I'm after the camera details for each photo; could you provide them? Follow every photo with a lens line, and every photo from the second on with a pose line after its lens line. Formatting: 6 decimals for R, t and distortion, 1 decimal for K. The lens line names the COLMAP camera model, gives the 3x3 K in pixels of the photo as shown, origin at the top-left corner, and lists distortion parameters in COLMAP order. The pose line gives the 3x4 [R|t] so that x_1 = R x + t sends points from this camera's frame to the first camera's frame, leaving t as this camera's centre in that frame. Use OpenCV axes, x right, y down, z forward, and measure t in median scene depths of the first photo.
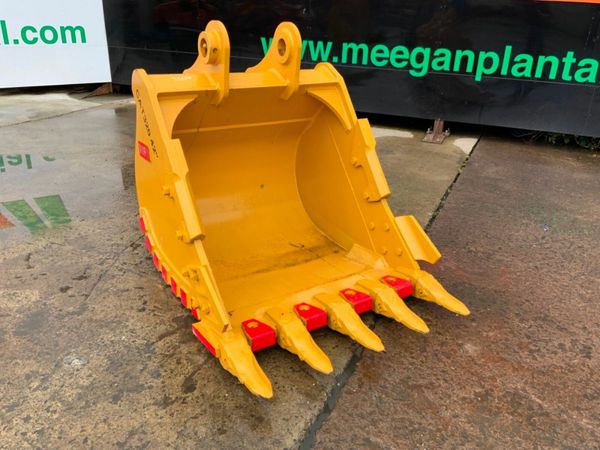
lens RADIAL K [[484.4, 0, 303.7], [0, 484.4, 236.5], [0, 0, 1]] dist [0.043346, -0.076559]
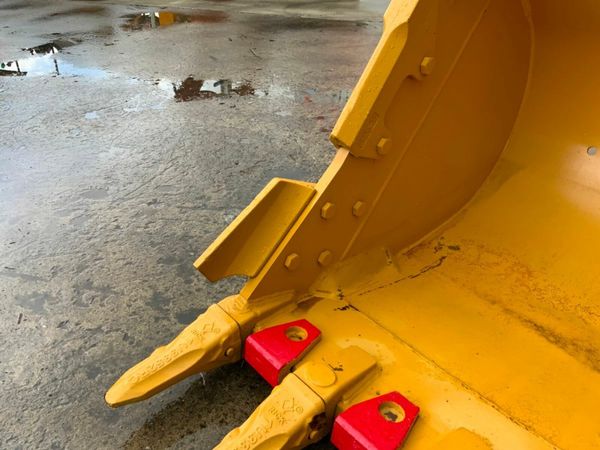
lens RADIAL K [[495.0, 0, 300.0], [0, 495.0, 229.2], [0, 0, 1]] dist [0.138863, -0.294588]
pose [[0.163029, 0.503093, -0.848716, 0.212944], [-0.435029, 0.808743, 0.395834, -0.086931], [0.885534, 0.304684, 0.350709, 0.576537]]
